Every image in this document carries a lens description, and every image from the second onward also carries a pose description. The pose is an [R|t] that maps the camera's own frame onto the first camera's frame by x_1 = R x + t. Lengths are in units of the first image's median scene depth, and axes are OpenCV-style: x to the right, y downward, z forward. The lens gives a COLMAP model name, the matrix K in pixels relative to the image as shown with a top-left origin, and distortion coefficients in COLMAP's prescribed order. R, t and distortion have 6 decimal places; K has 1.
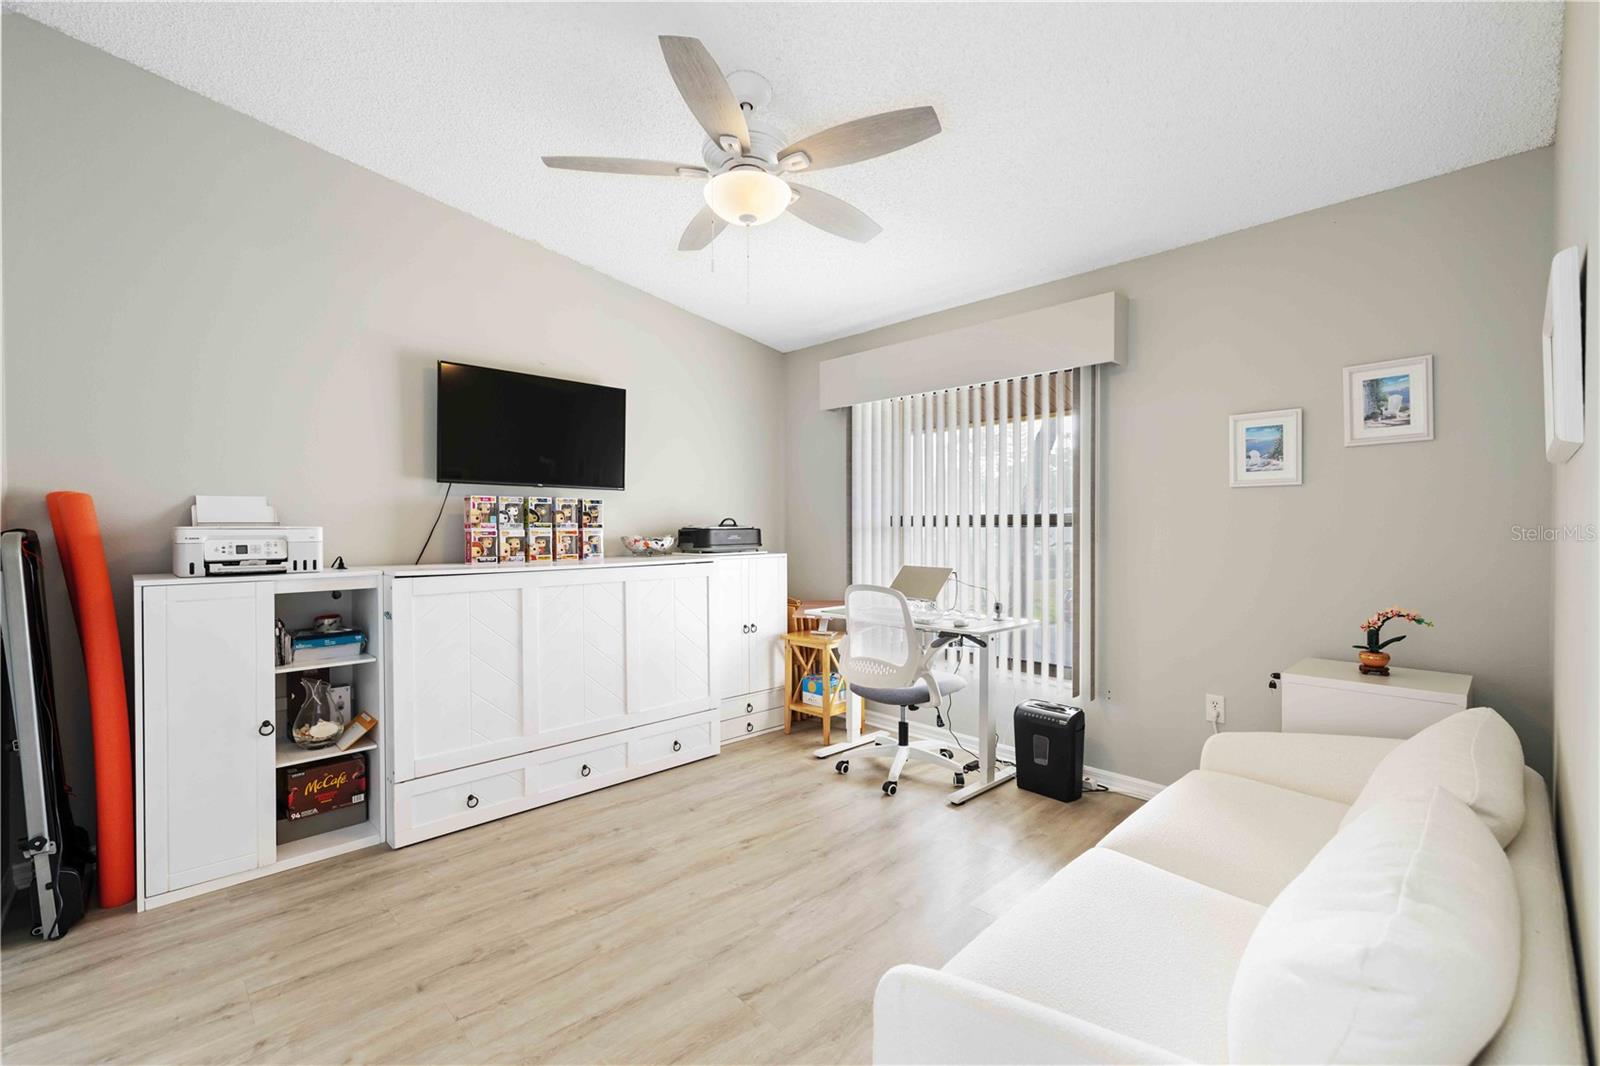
lens RADIAL K [[693.9, 0, 800.2], [0, 693.9, 536.0], [0, 0, 1]] dist [0.000395, 0.000017]
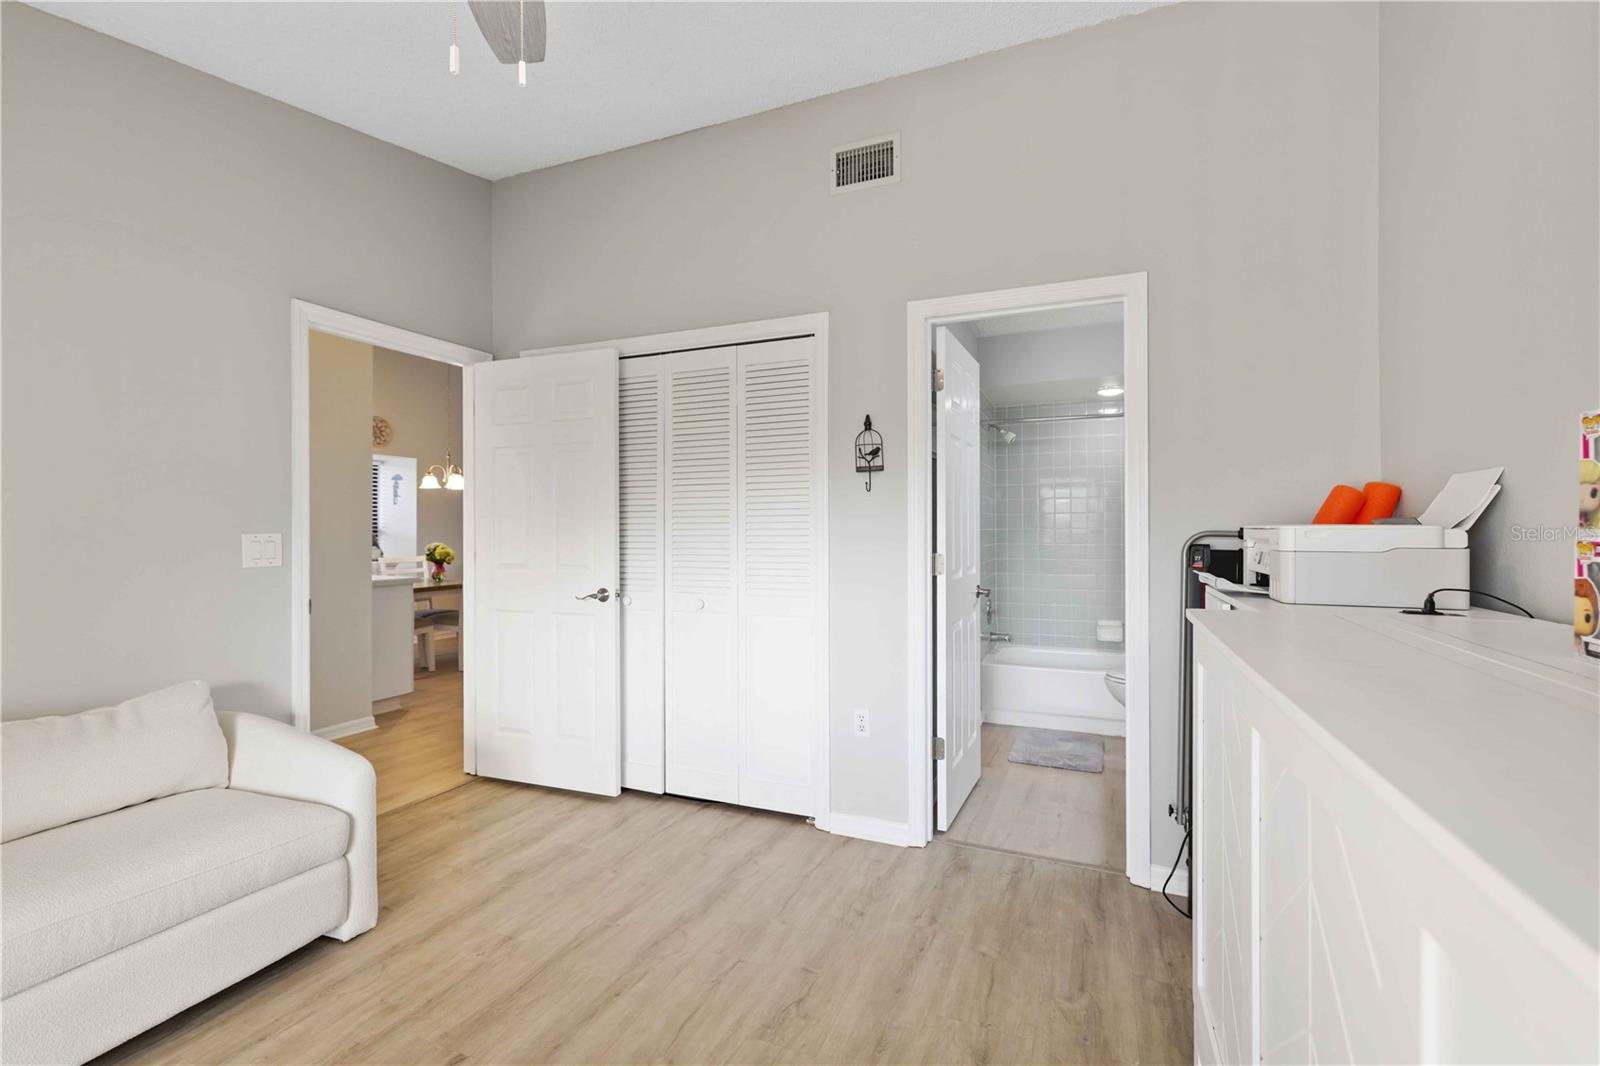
lens RADIAL K [[693.9, 0, 799.6], [0, 693.9, 532.1], [0, 0, 1]] dist [0.000395, 0.000017]
pose [[-0.922926, 0.004710, -0.384948, -0.135774], [0.004047, 0.999989, 0.002534, -0.005183], [0.384955, 0.000781, -0.922935, 1.862551]]
